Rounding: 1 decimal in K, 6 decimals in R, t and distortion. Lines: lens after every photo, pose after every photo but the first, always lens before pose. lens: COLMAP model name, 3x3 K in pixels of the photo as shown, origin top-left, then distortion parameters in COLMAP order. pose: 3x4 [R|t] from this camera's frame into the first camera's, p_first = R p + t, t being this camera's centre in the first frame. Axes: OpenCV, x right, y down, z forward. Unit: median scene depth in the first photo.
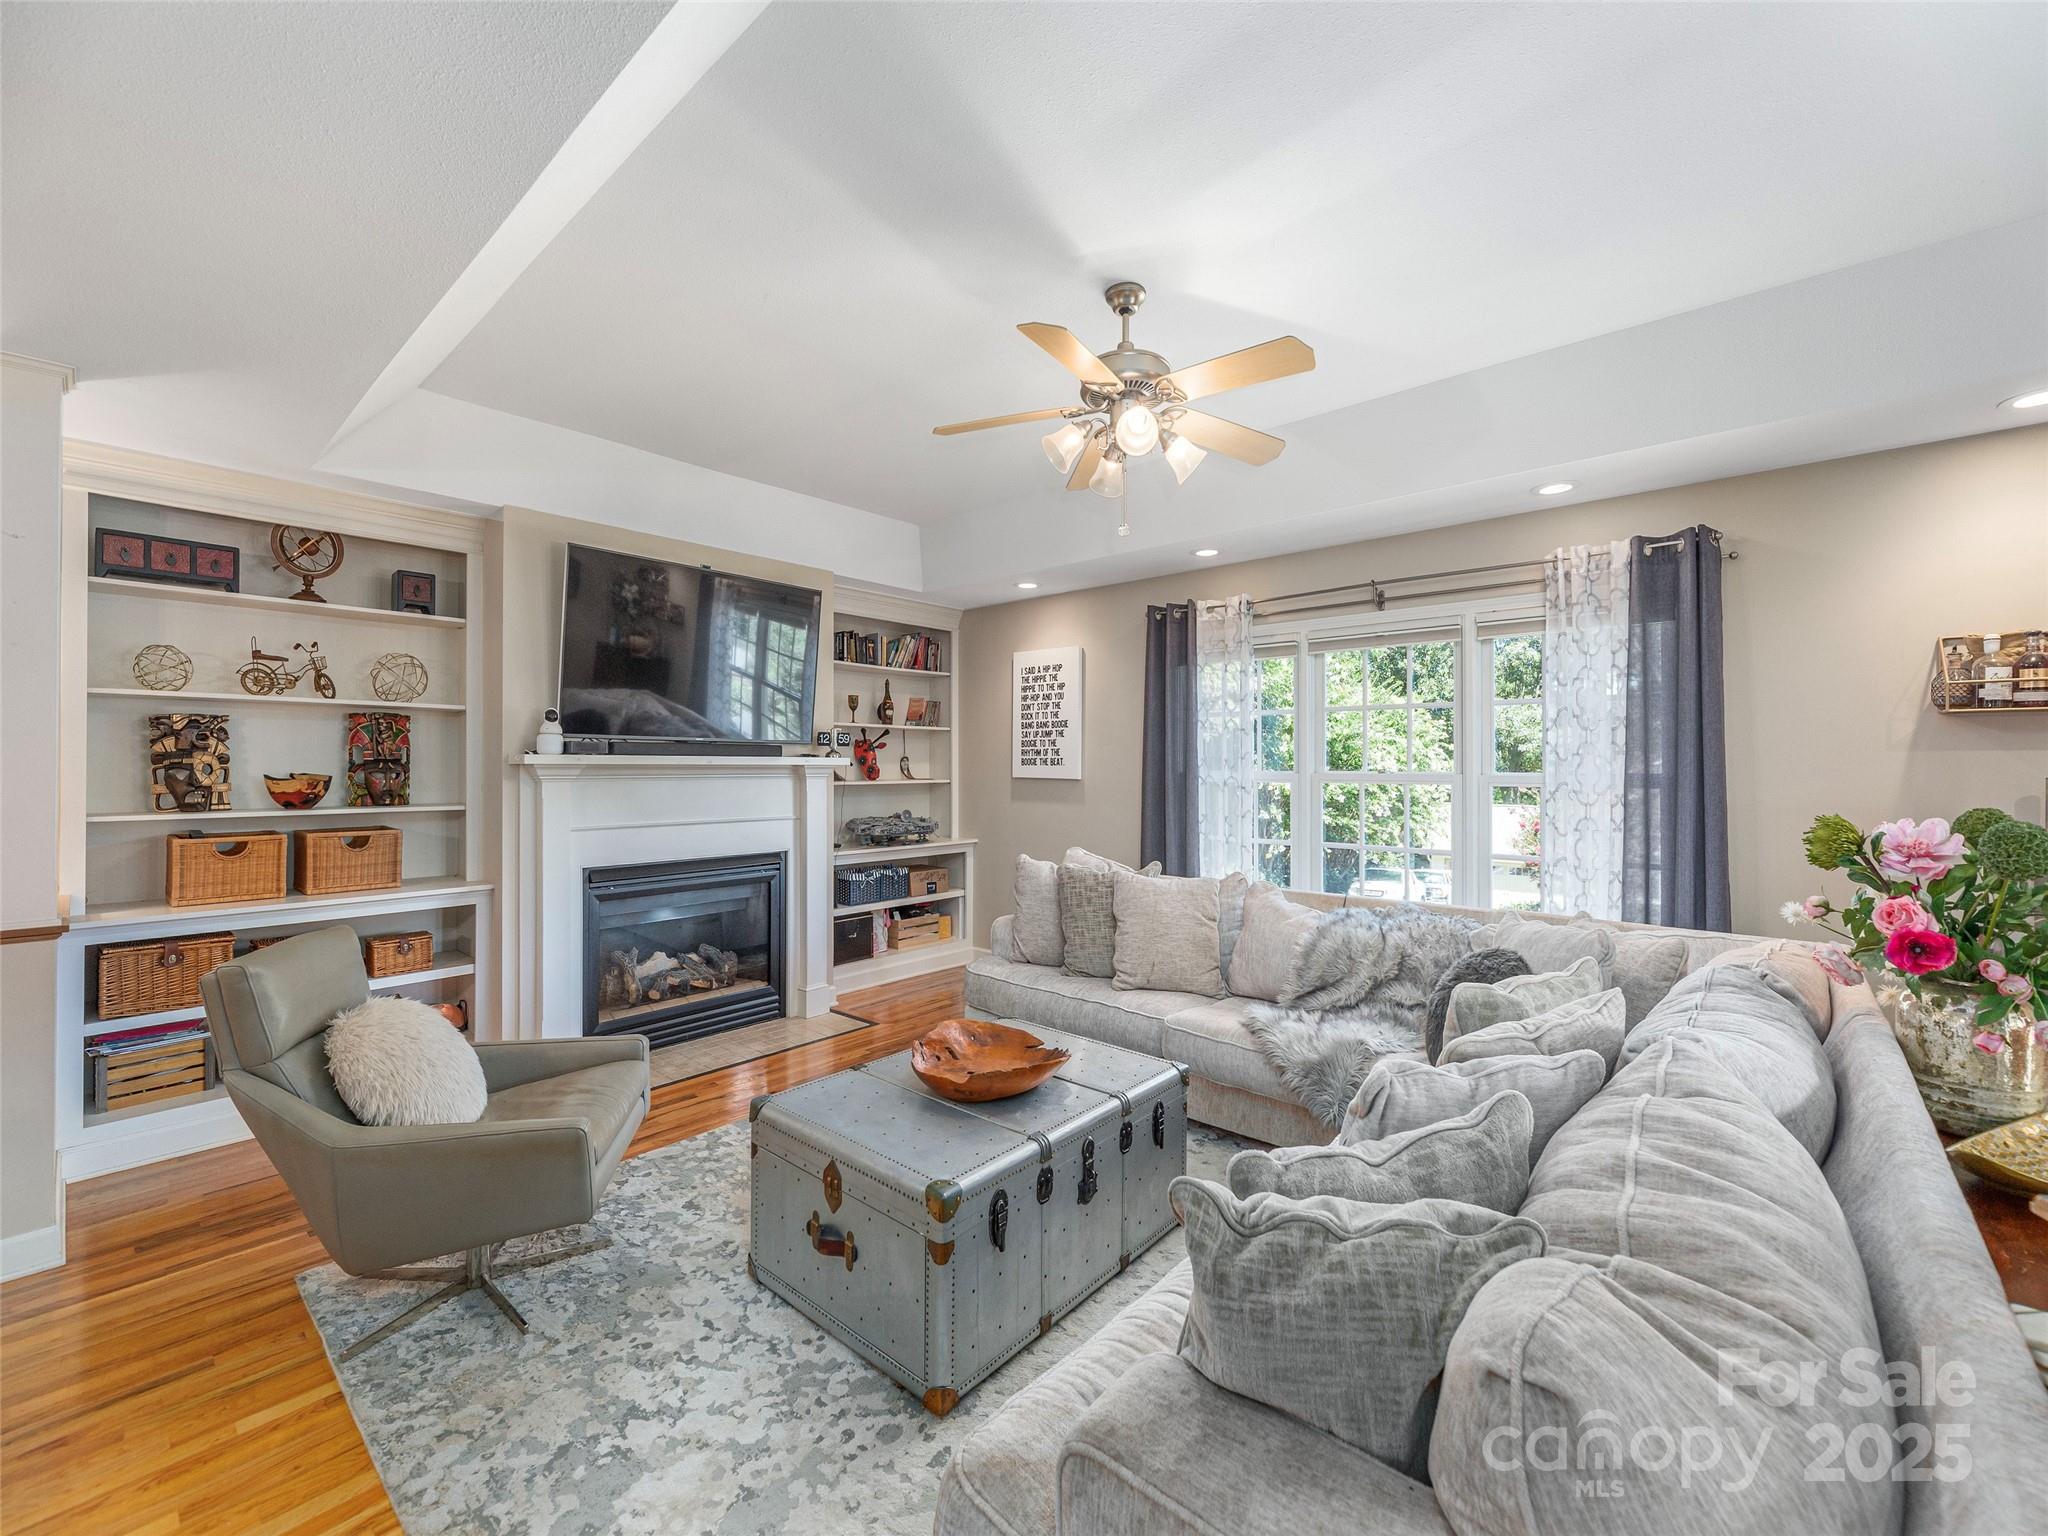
lens RADIAL K [[849.7, 0, 1032.0], [0, 849.7, 753.7], [0, 0, 1]] dist [-0.002034, -0.000258]
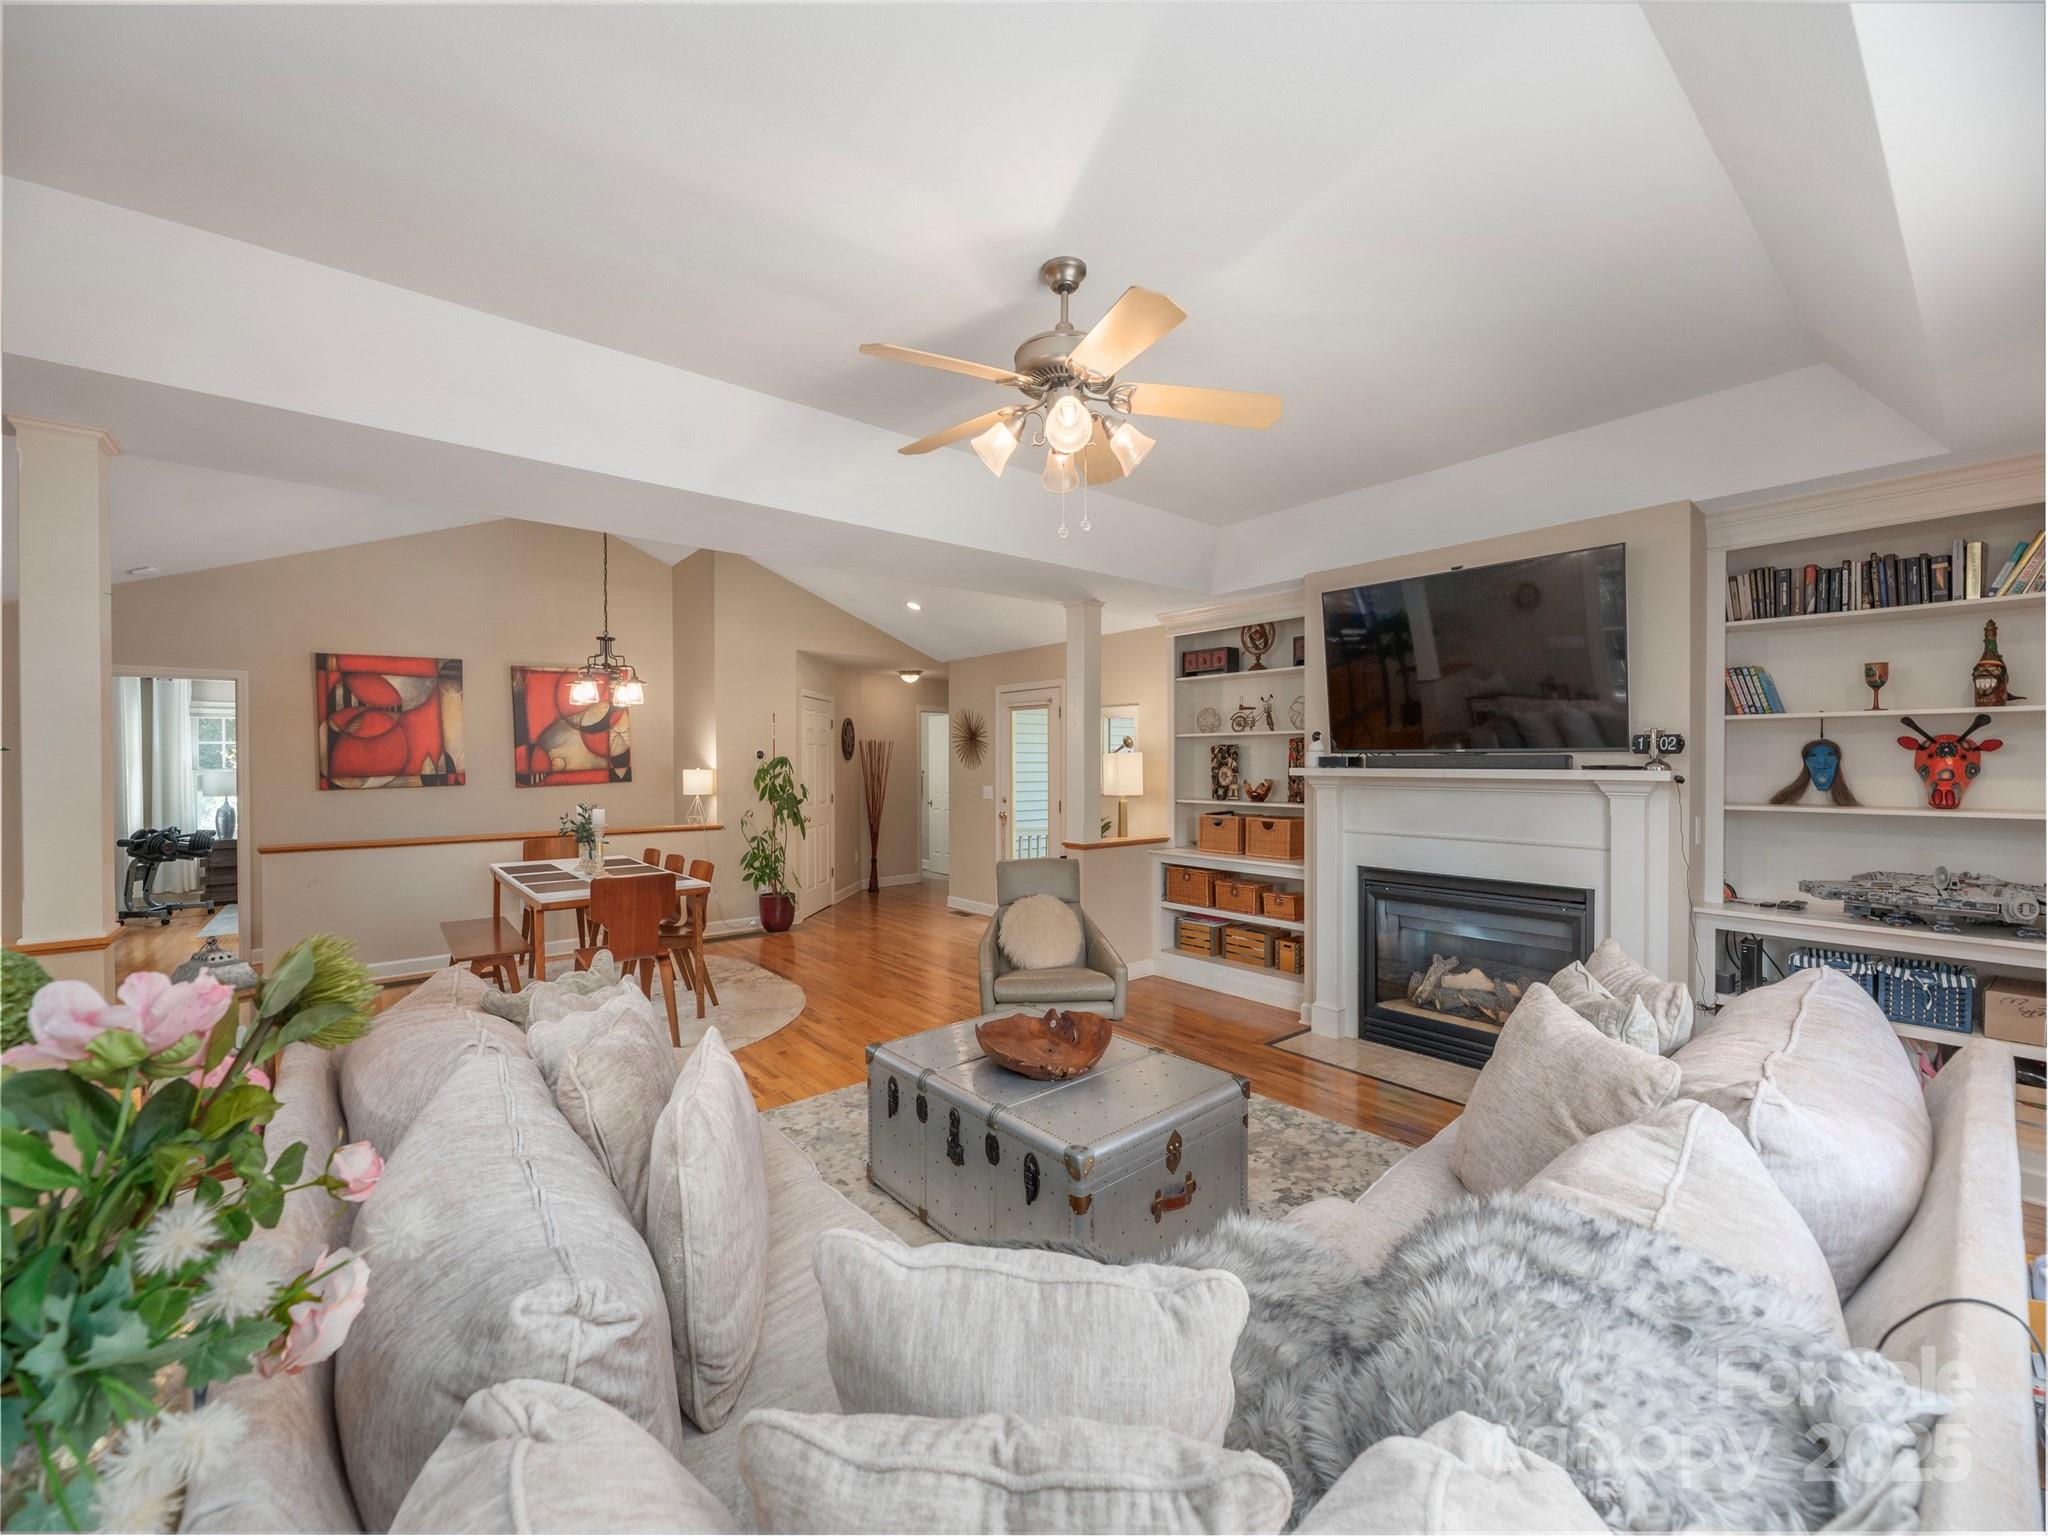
lens RADIAL K [[823.1, 0, 1008.6], [0, 823.1, 766.2], [0, 0, 1]] dist [-0.002073, -0.000397]
pose [[-0.170766, 0.002844, -0.985308, 0.630664], [0.013220, 0.999912, 0.000594, -0.007317], [0.985223, -0.012925, -0.170789, 0.692889]]
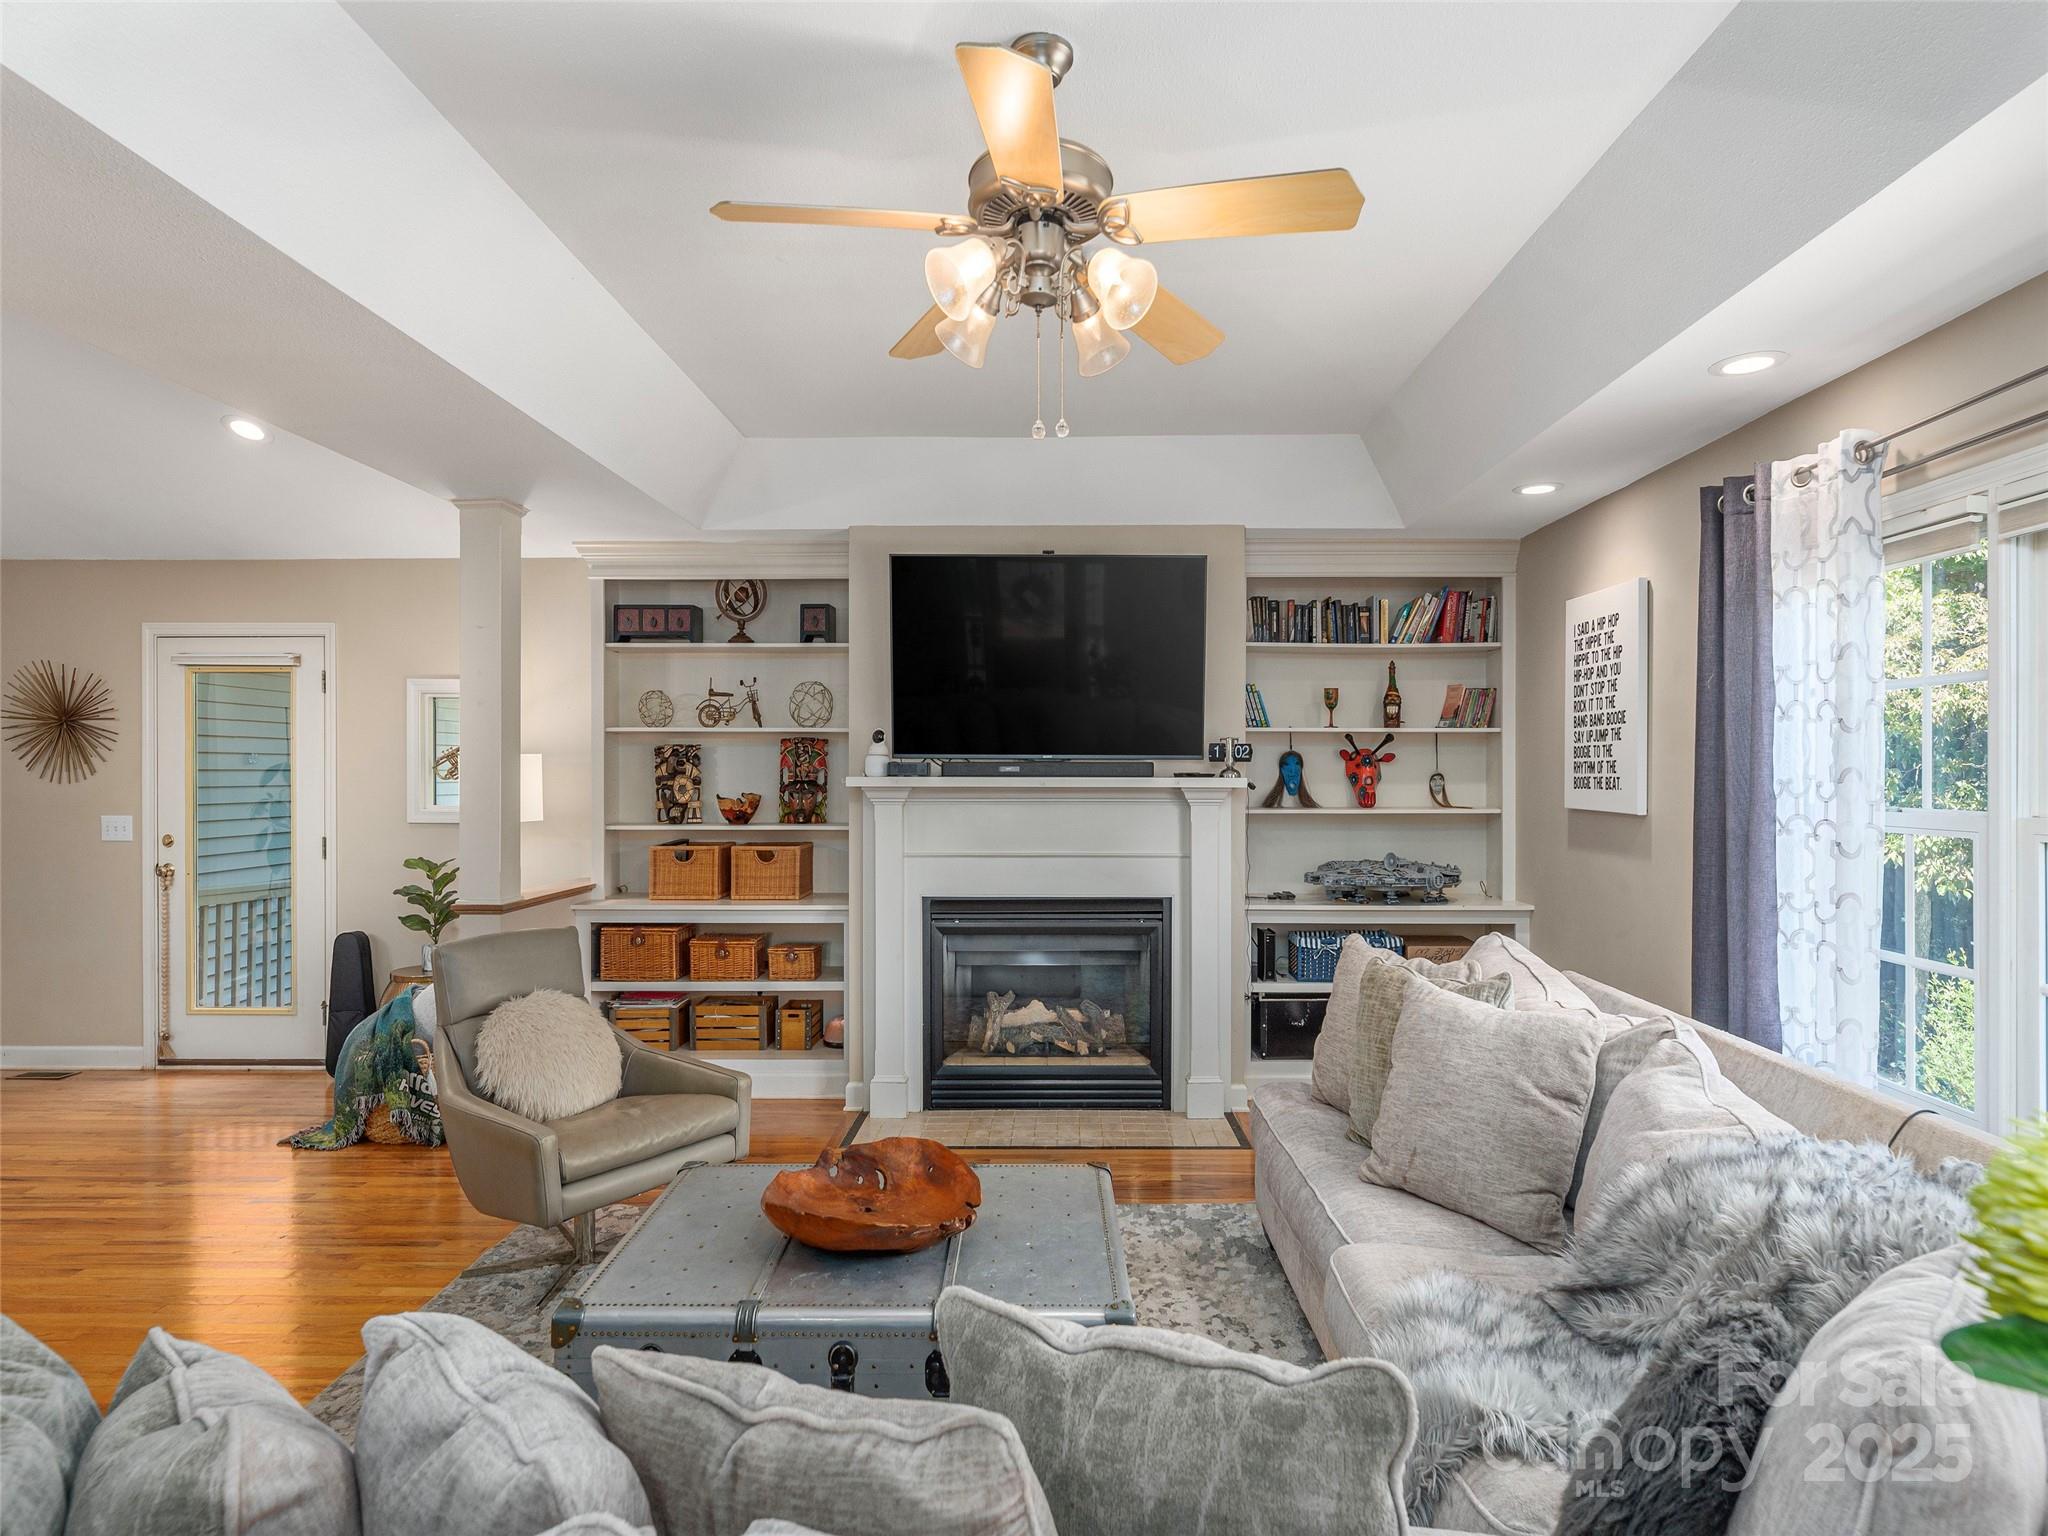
lens RADIAL K [[1105.2, 0, 1047.6], [0, 1105.2, 769.7], [0, 0, 1]] dist [-0.000058, -0.000356]
pose [[0.649671, -0.003709, -0.760206, 0.470620], [0.010220, 0.999940, 0.003856, -0.008889], [0.760146, -0.010274, 0.649671, 0.297724]]
